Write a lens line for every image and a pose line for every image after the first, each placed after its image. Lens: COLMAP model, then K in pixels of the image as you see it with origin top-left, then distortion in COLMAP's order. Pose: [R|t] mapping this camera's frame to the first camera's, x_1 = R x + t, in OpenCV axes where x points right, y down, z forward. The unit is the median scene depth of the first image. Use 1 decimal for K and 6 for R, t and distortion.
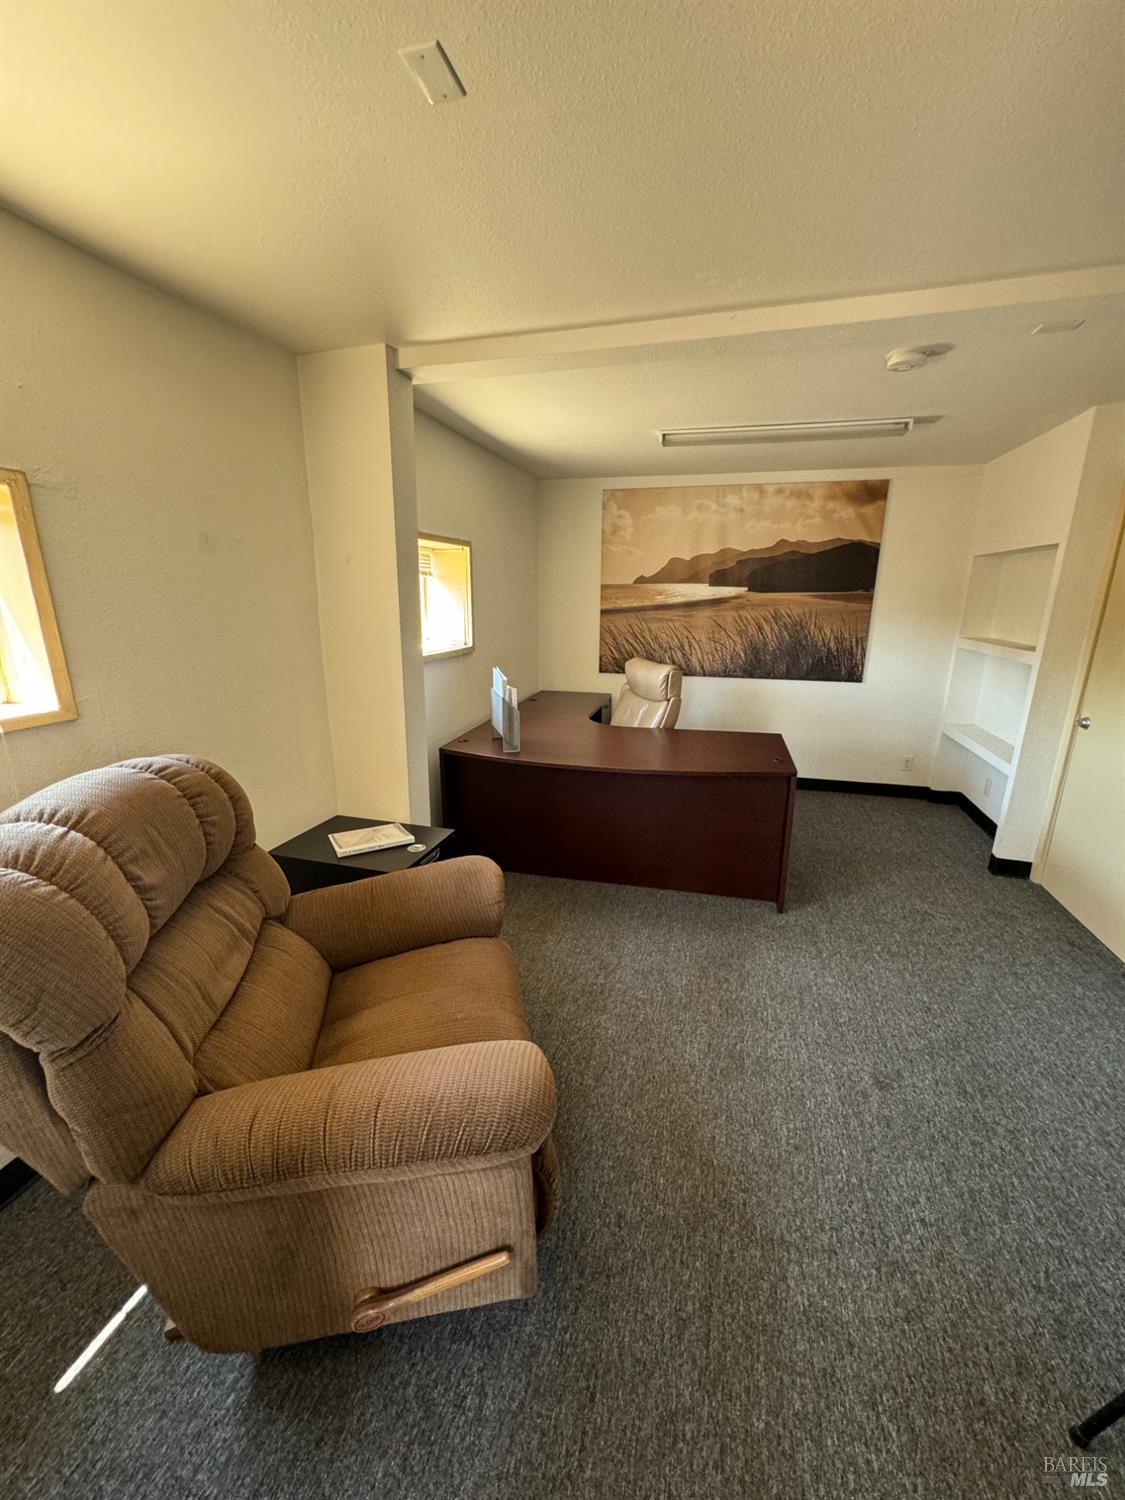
lens RADIAL K [[597.0, 0, 562.6], [0, 597.0, 749.4], [0, 0, 1]] dist [-0.003364, 0.001354]
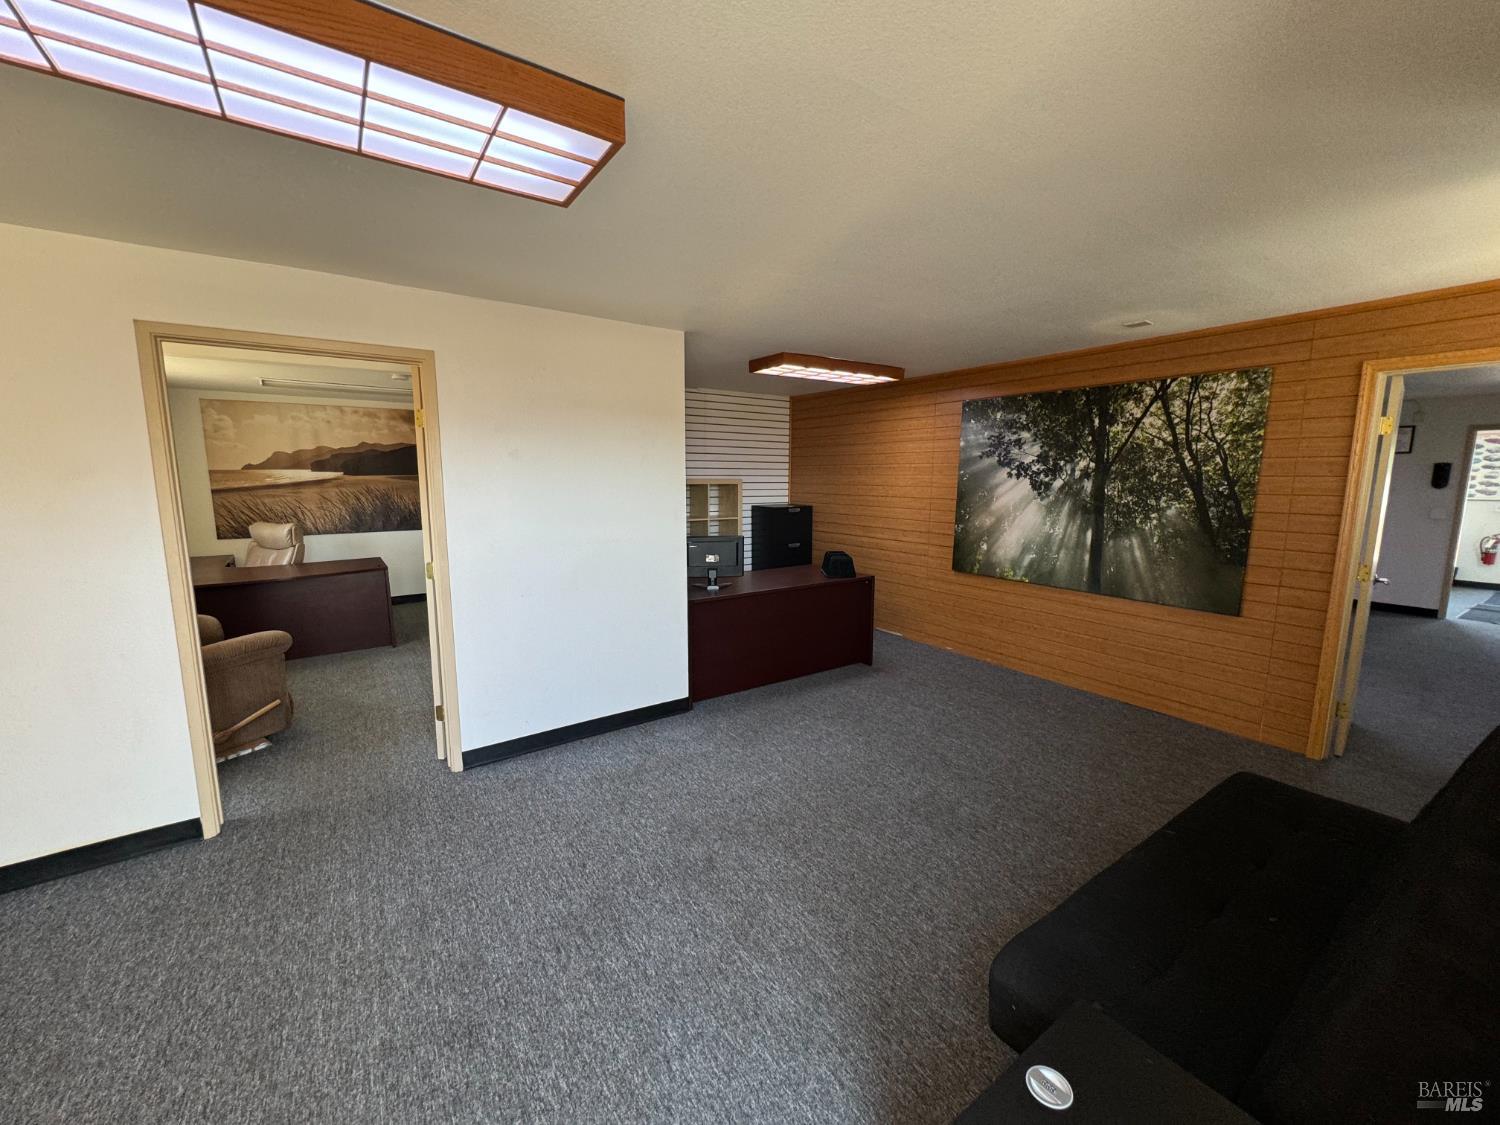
lens RADIAL K [[597.0, 0, 750.6], [0, 597.0, 564.0], [0, 0, 1]] dist [-0.003364, 0.001354]
pose [[0.644322, -0.117154, 0.755728, -0.273017], [0.199168, 0.979802, -0.017917, 0.267700], [-0.738364, 0.162061, 0.654641, -1.010380]]
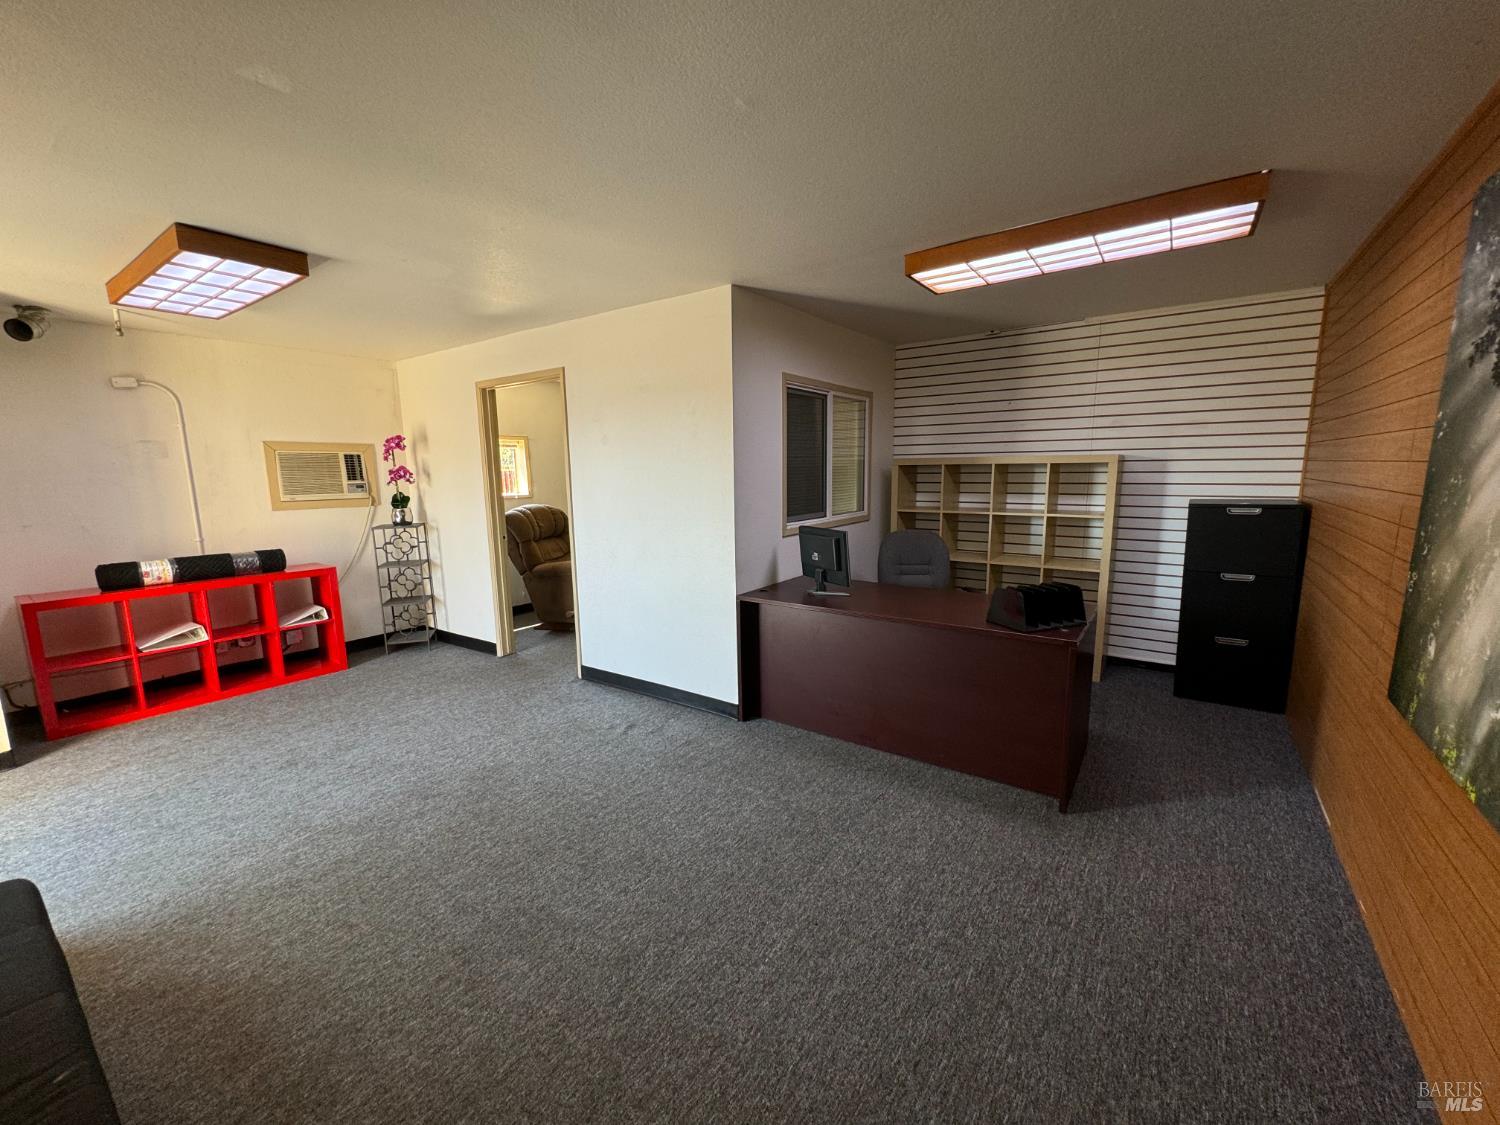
lens RADIAL K [[597.0, 0, 751.1], [0, 597.0, 562.6], [0, 0, 1]] dist [-0.003364, 0.001354]
pose [[0.939682, 0.033308, -0.340424, 0.973112], [-0.067775, 0.993646, -0.089861, 0.330106], [0.335268, 0.107513, 0.935968, -1.104700]]
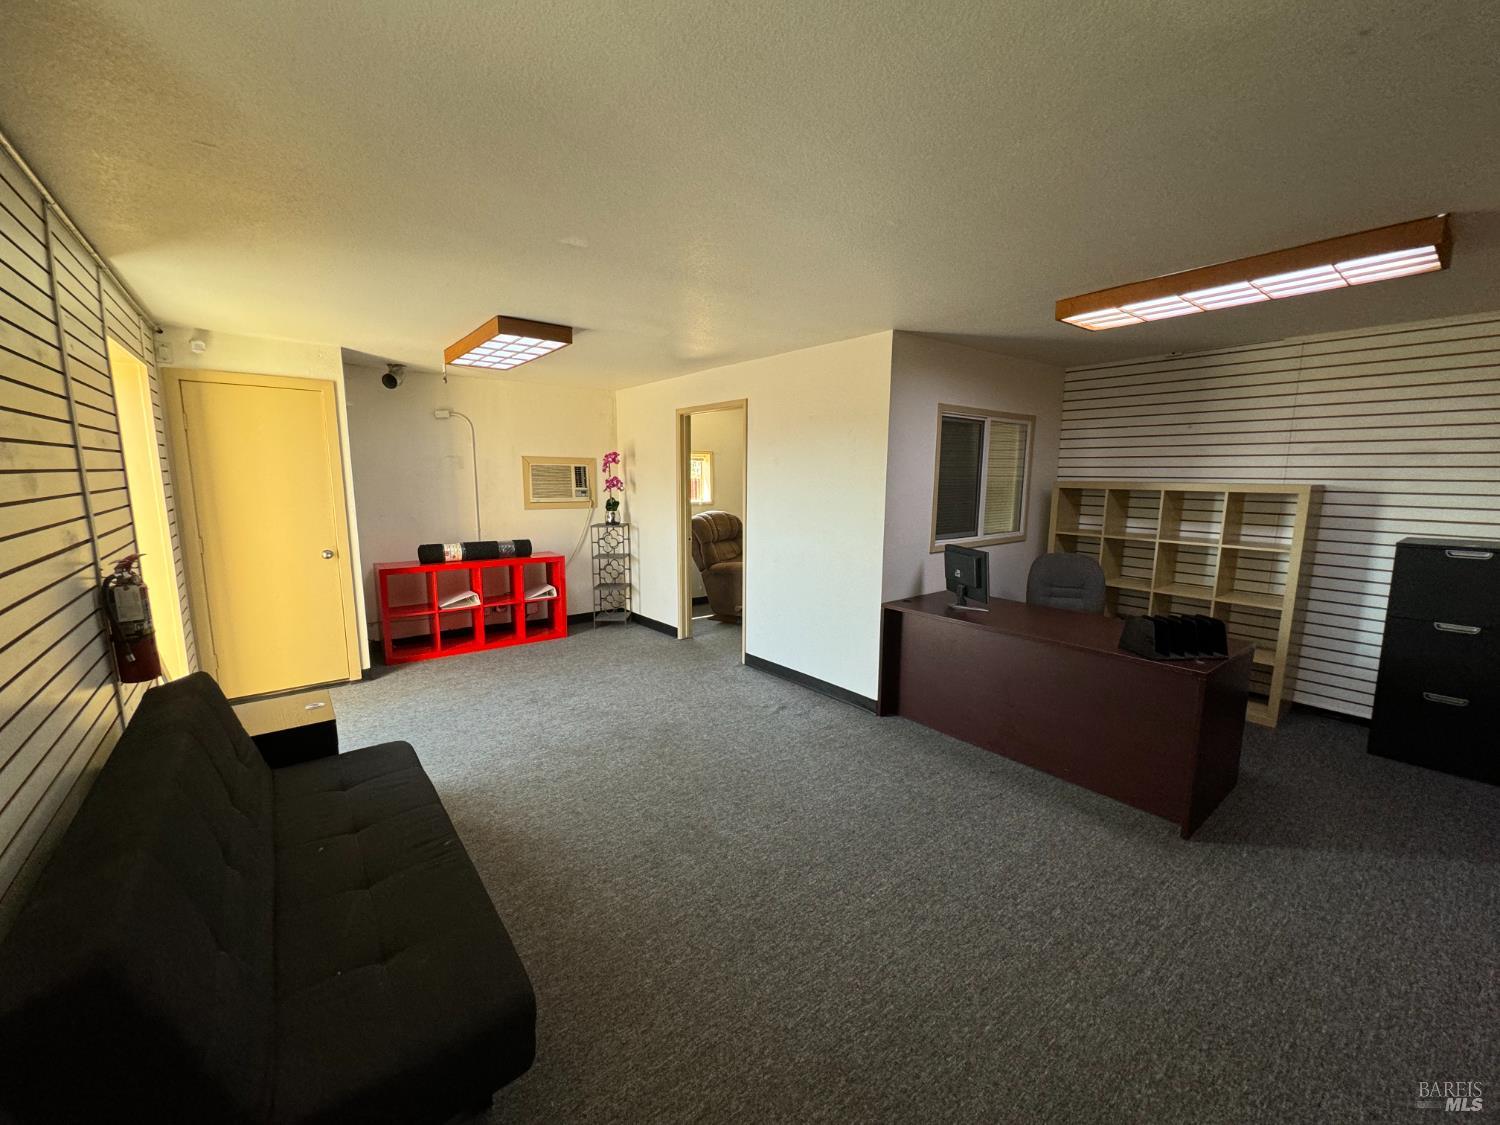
lens RADIAL K [[597.0, 0, 750.5], [0, 597.0, 562.8], [0, 0, 1]] dist [-0.003364, 0.001354]
pose [[0.806470, 0.085966, -0.584992, 1.071982], [-0.153418, 0.985913, -0.066620, 0.334831], [0.571024, 0.143475, 0.808298, -1.242881]]
